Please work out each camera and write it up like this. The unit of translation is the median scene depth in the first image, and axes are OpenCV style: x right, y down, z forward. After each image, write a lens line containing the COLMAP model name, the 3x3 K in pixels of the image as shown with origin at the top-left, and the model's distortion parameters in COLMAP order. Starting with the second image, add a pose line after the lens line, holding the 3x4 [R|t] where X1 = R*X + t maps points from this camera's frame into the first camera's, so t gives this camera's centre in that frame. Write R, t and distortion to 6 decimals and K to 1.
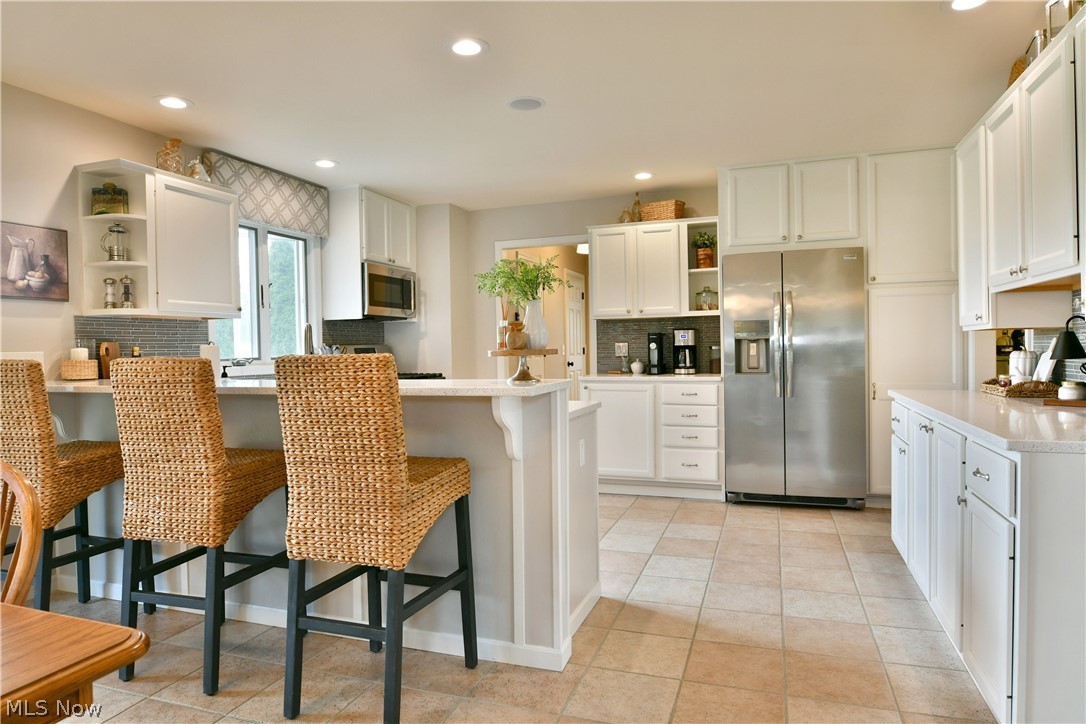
lens RADIAL K [[637.4, 0, 506.4], [0, 637.4, 402.7], [0, 0, 1]] dist [-0.005295, -0.001145]
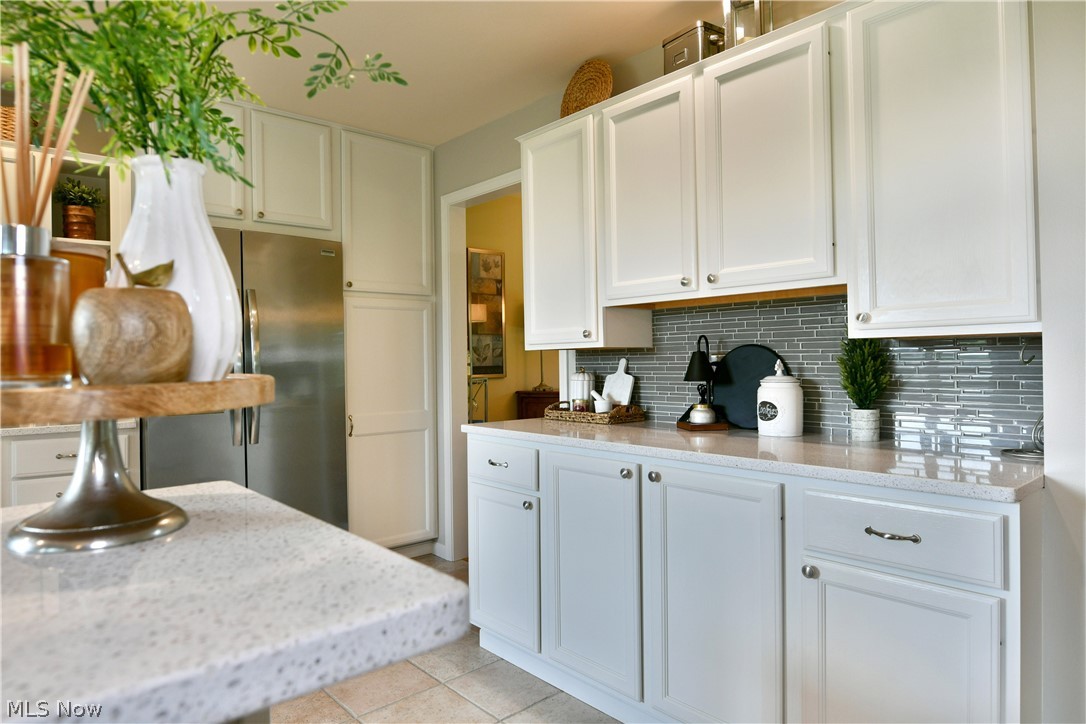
lens RADIAL K [[661.3, 0, 503.3], [0, 661.3, 363.8], [0, 0, 1]] dist [-0.002687, -0.000754]
pose [[0.453527, 0.005293, 0.891227, -0.059059], [0.082785, 0.995409, -0.048040, -0.033769], [-0.887389, 0.095568, 0.451007, 0.388278]]
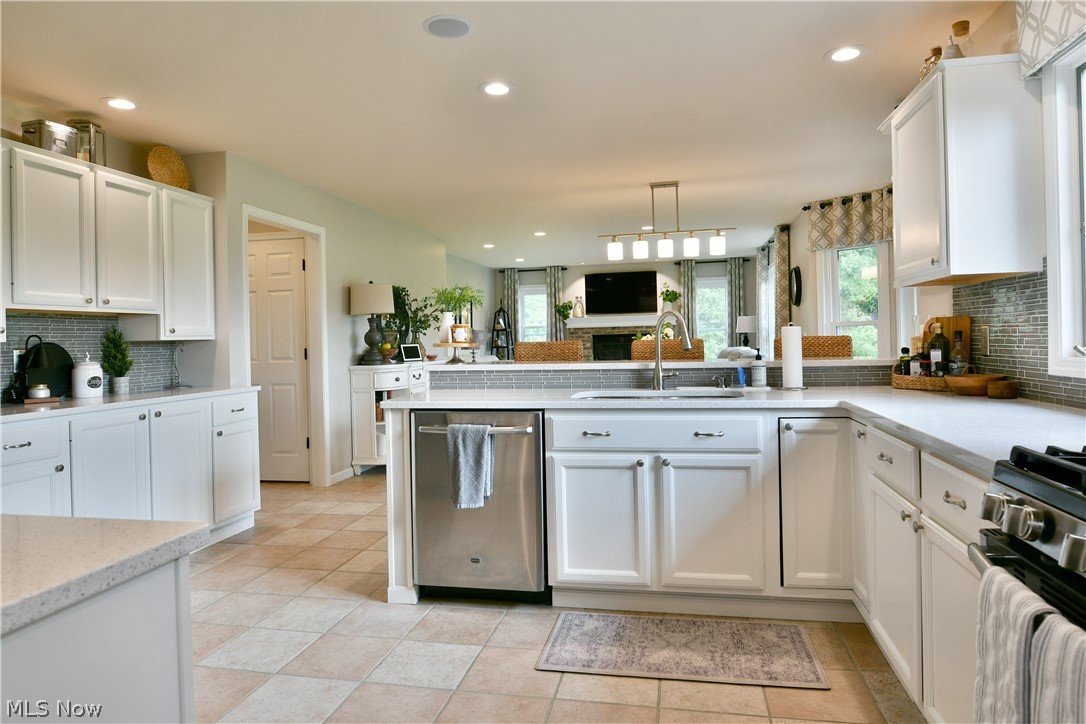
lens RADIAL K [[669.5, 0, 570.6], [0, 669.5, 367.8], [0, 0, 1]] dist [-0.013286, -0.000769]
pose [[-0.973472, 0.049435, -0.223402, 0.058033], [0.020373, 0.991230, 0.130565, -0.116166], [0.227897, 0.122550, -0.965942, 1.314053]]
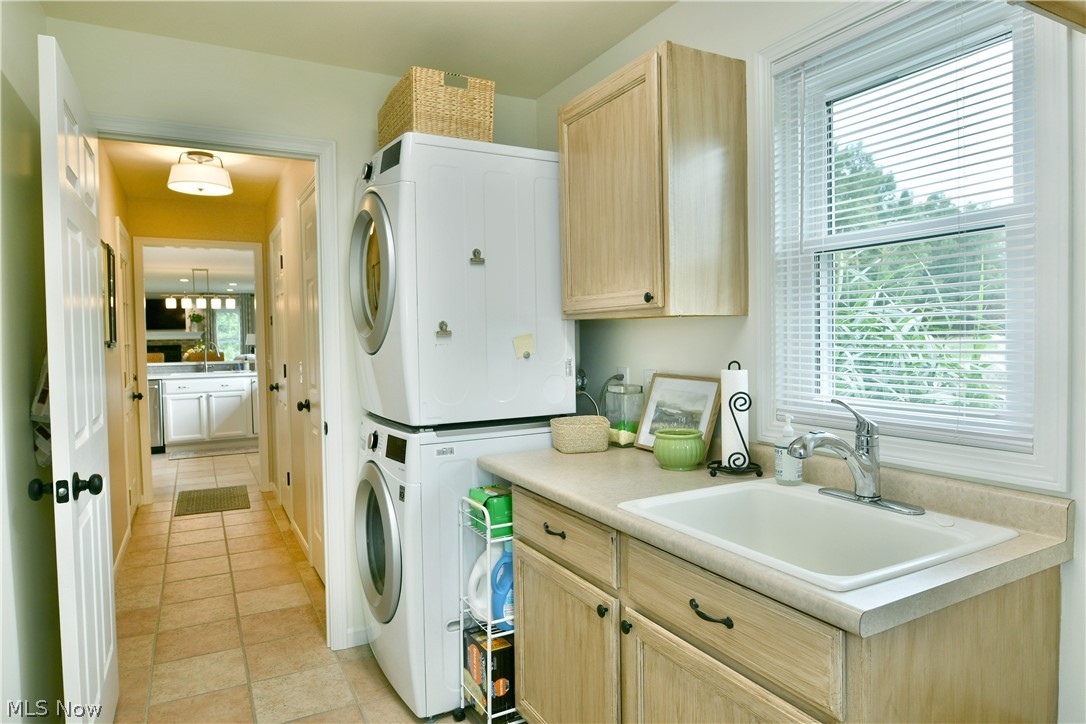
lens RADIAL K [[666.9, 0, 543.0], [0, 666.9, 362.0], [0, 0, 1]] dist [-0.004380, -0.000867]
pose [[-0.641008, 0.058615, -0.765293, 0.624321], [-0.038870, 0.993321, 0.108637, -0.264669], [0.766550, 0.099384, -0.634448, 2.542249]]
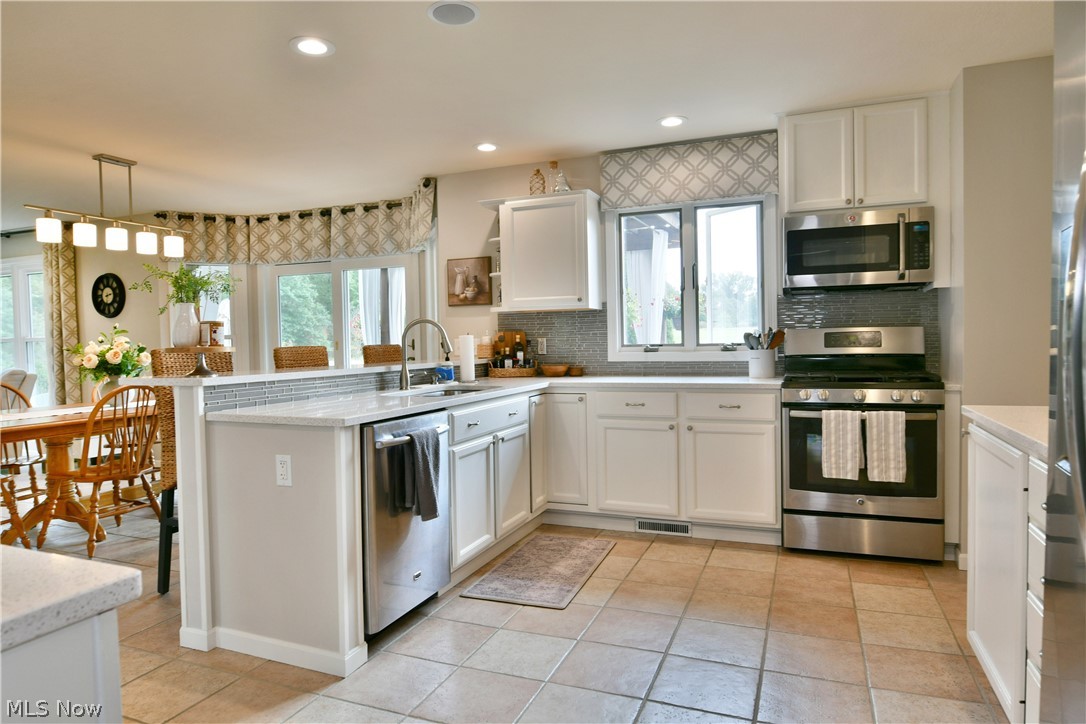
lens RADIAL K [[648.4, 0, 538.4], [0, 648.4, 369.9], [0, 0, 1]] dist [-0.007064, -0.002621]
pose [[0.020420, 0.063851, -0.997750, 0.584593], [-0.067164, 0.995792, 0.062351, -0.079078], [0.997533, 0.065740, 0.024623, 0.779688]]
